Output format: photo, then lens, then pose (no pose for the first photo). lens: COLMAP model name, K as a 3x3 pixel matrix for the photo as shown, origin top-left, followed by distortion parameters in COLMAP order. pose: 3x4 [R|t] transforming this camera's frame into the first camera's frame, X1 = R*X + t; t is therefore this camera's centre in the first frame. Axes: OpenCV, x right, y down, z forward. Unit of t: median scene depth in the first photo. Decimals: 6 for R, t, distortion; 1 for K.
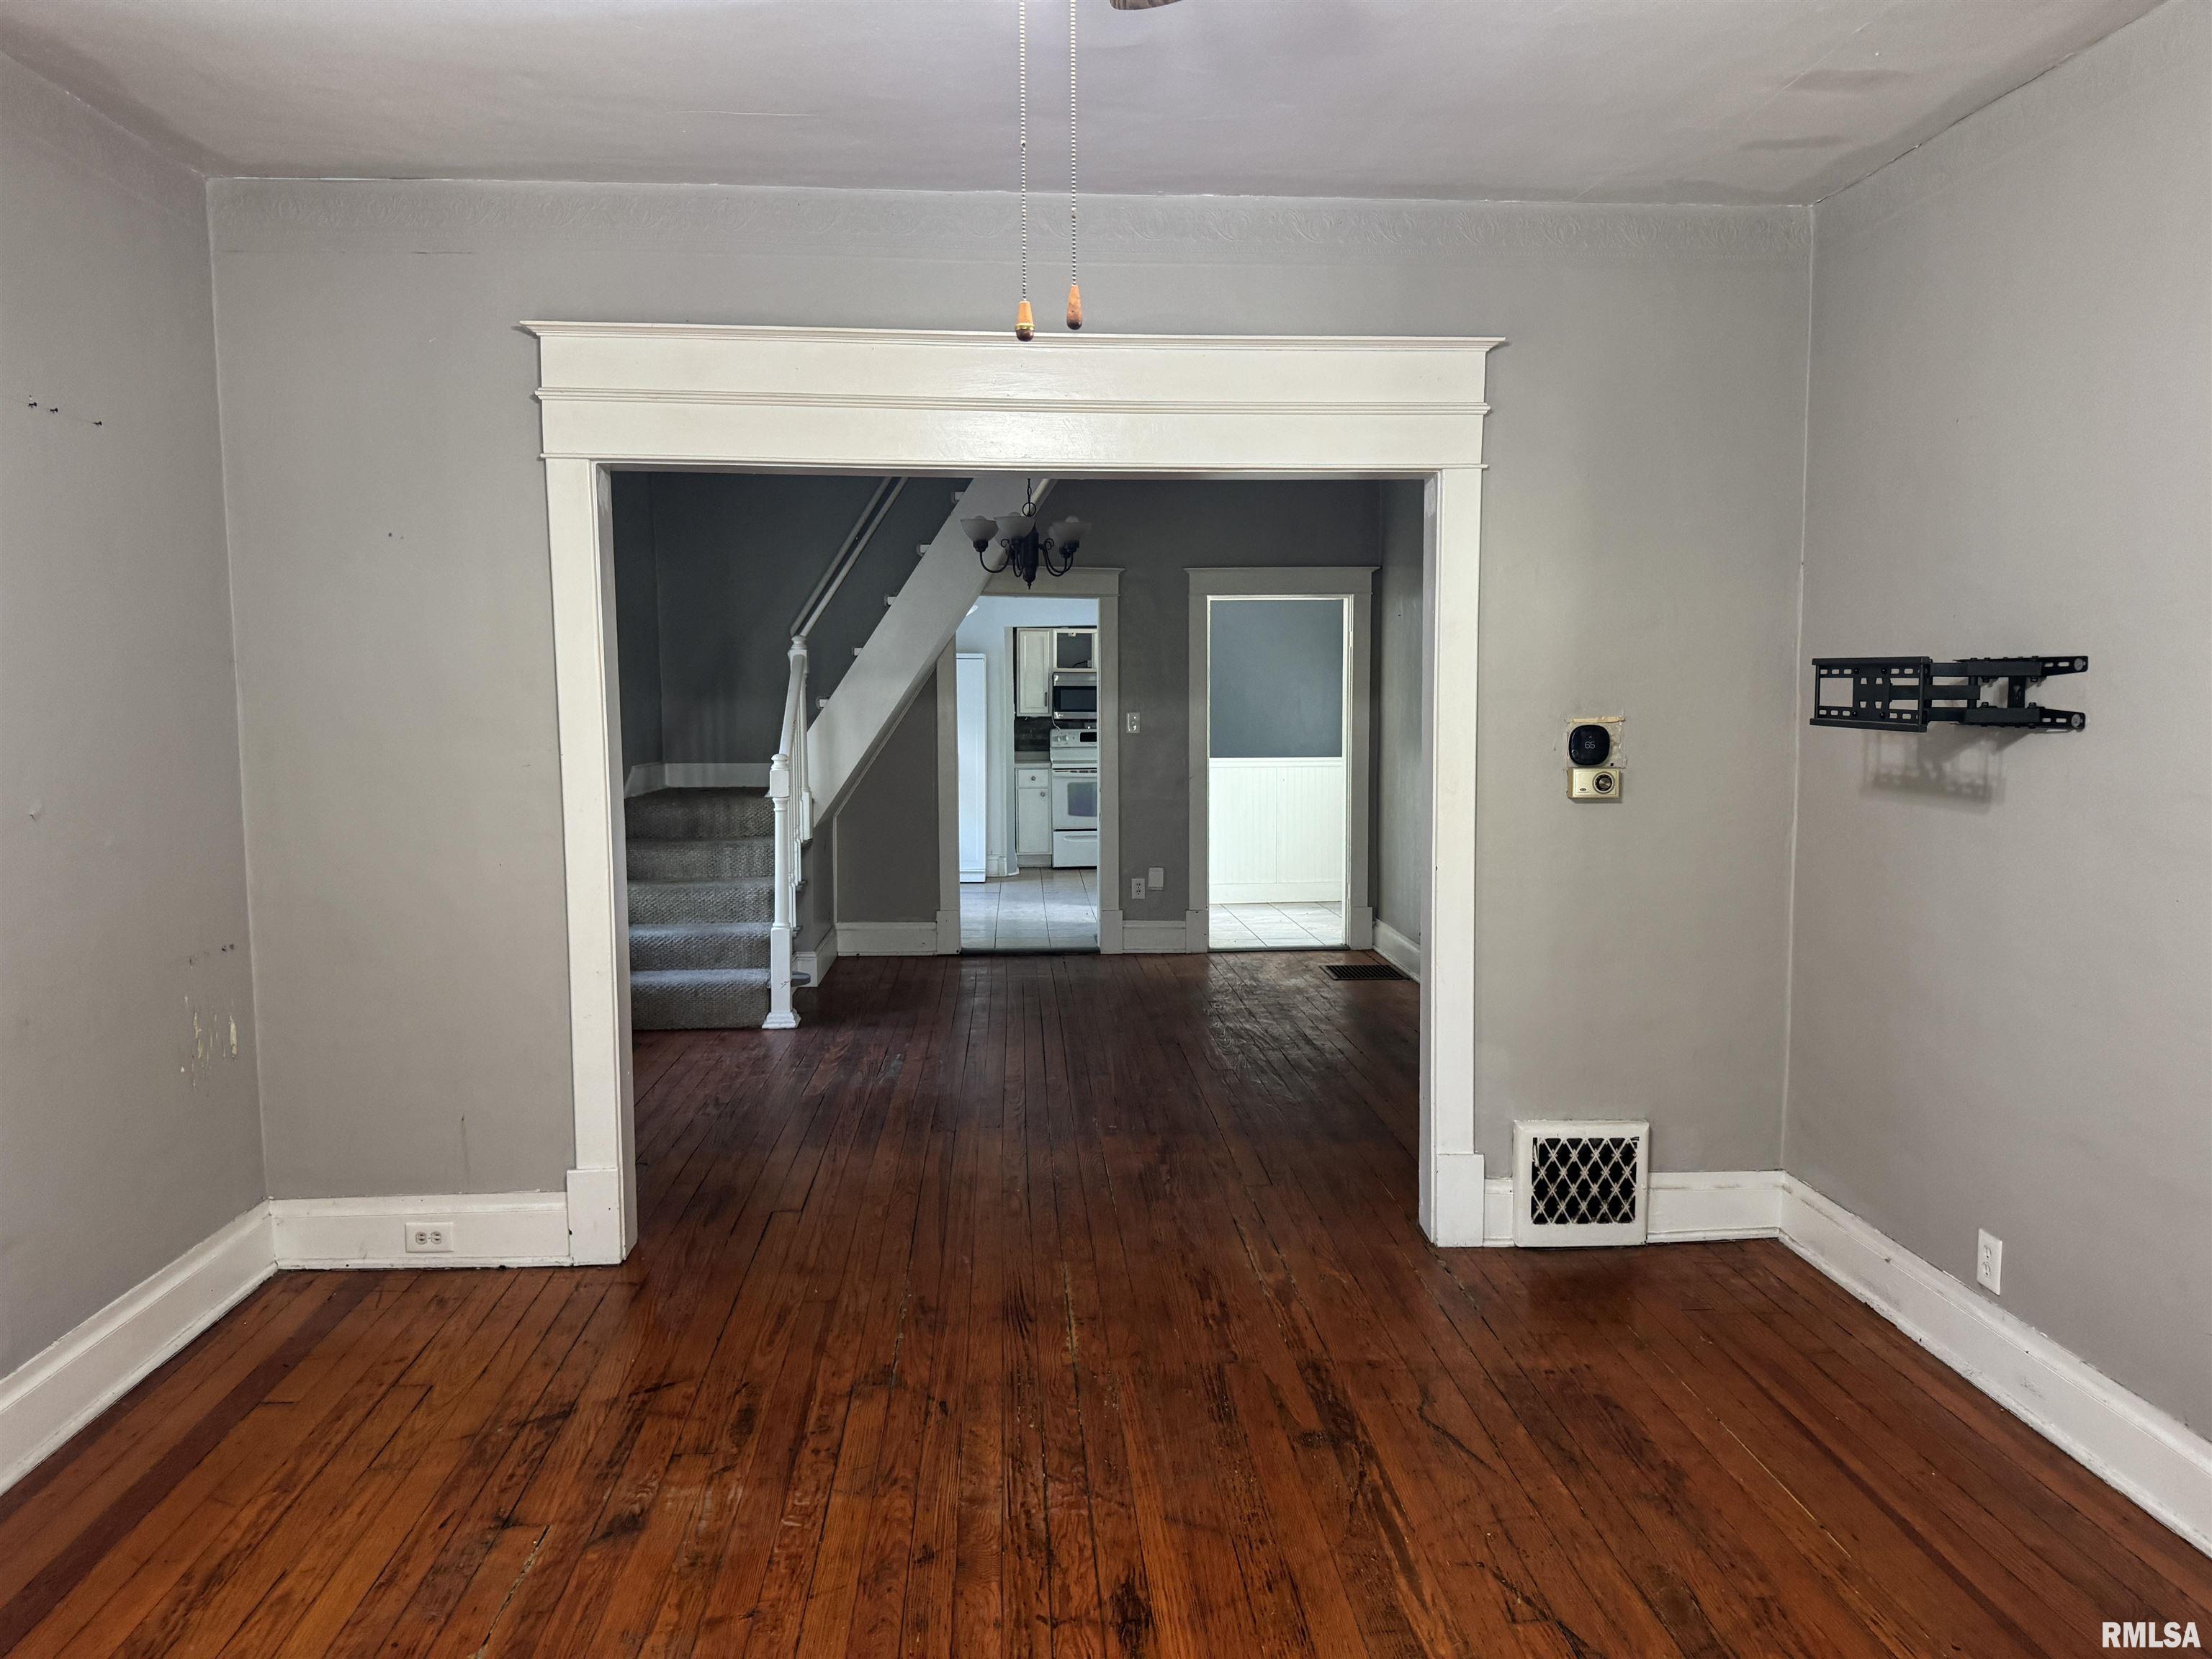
lens RADIAL K [[1528.5, 0, 1111.3], [0, 1528.5, 823.2], [0, 0, 1]] dist [0.076916, -0.115242]
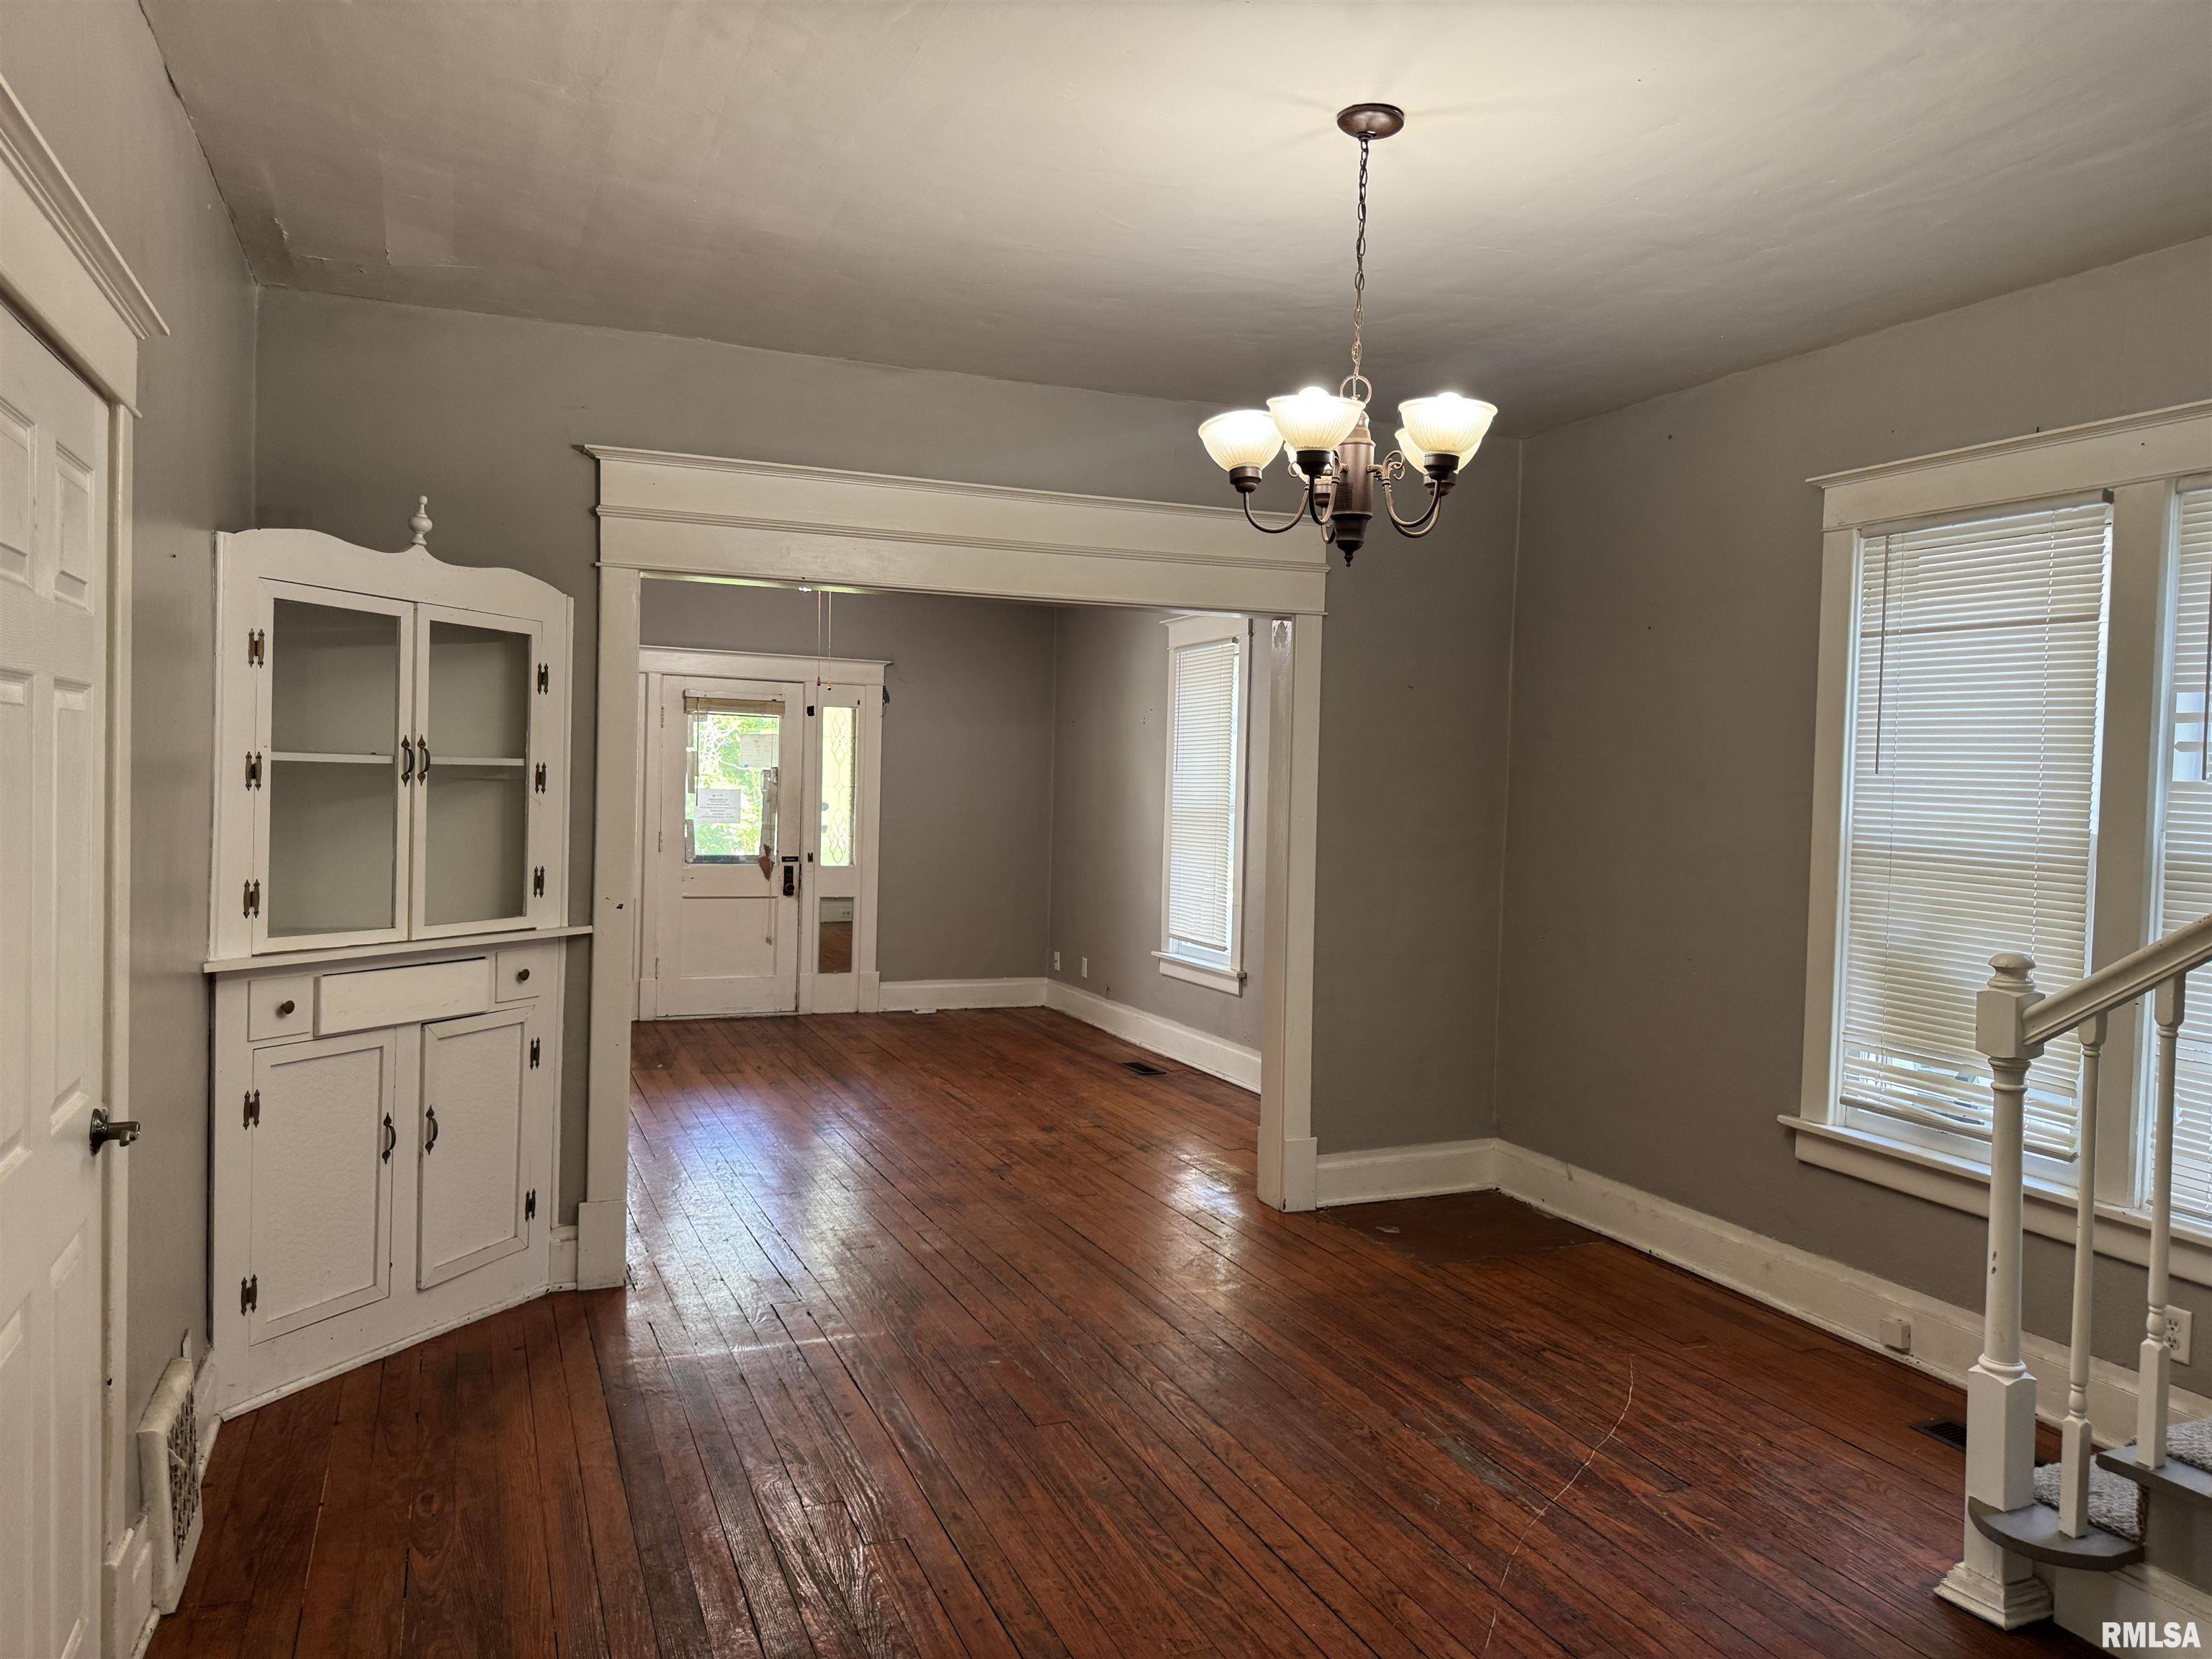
lens RADIAL K [[1528.0, 0, 1106.0], [0, 1528.0, 829.5], [0, 0, 1]] dist [0.260741, -0.000029]
pose [[-0.942700, -0.002504, -0.333632, 0.124500], [-0.043619, 0.992314, 0.115801, -0.089959], [0.330778, 0.123718, -0.935564, 1.028942]]
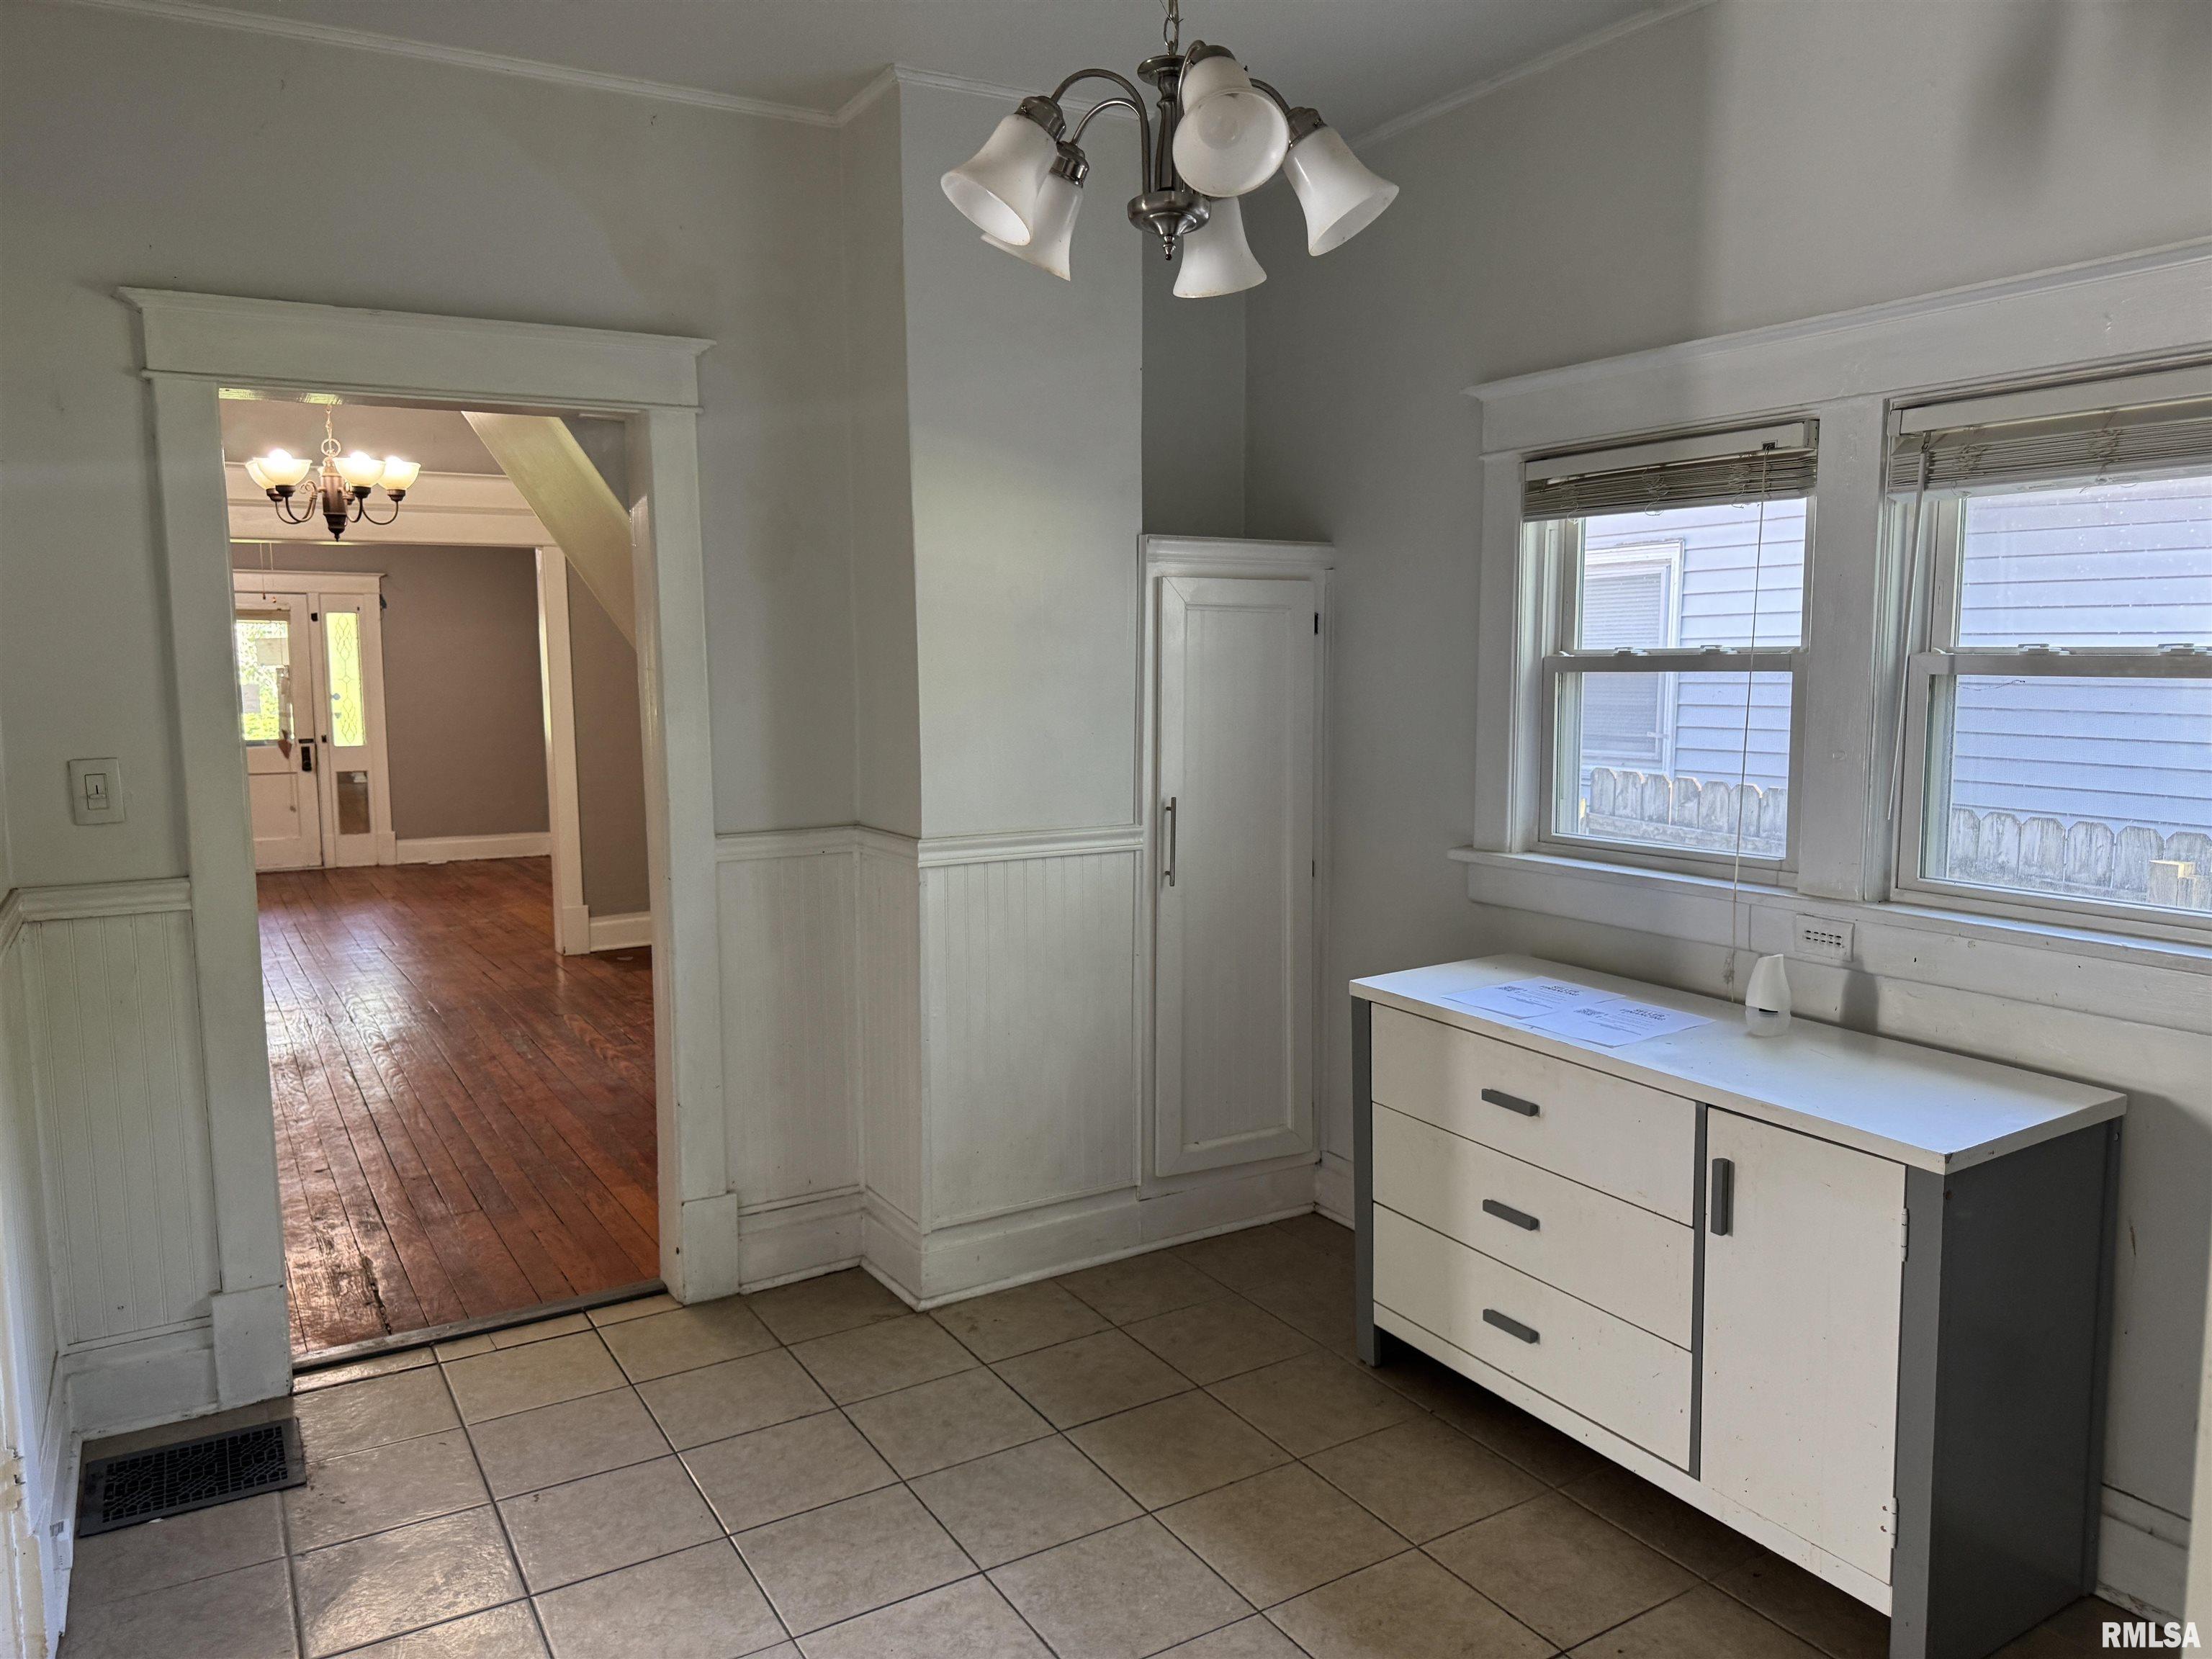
lens RADIAL K [[1537.1, 0, 1113.3], [0, 1537.1, 836.7], [0, 0, 1]] dist [0.088254, -0.113508]
pose [[-0.887887, 0.063098, -0.455715, -0.021207], [-0.026790, 0.981778, 0.188132, -0.120452], [0.459281, 0.179248, -0.870018, 1.407522]]
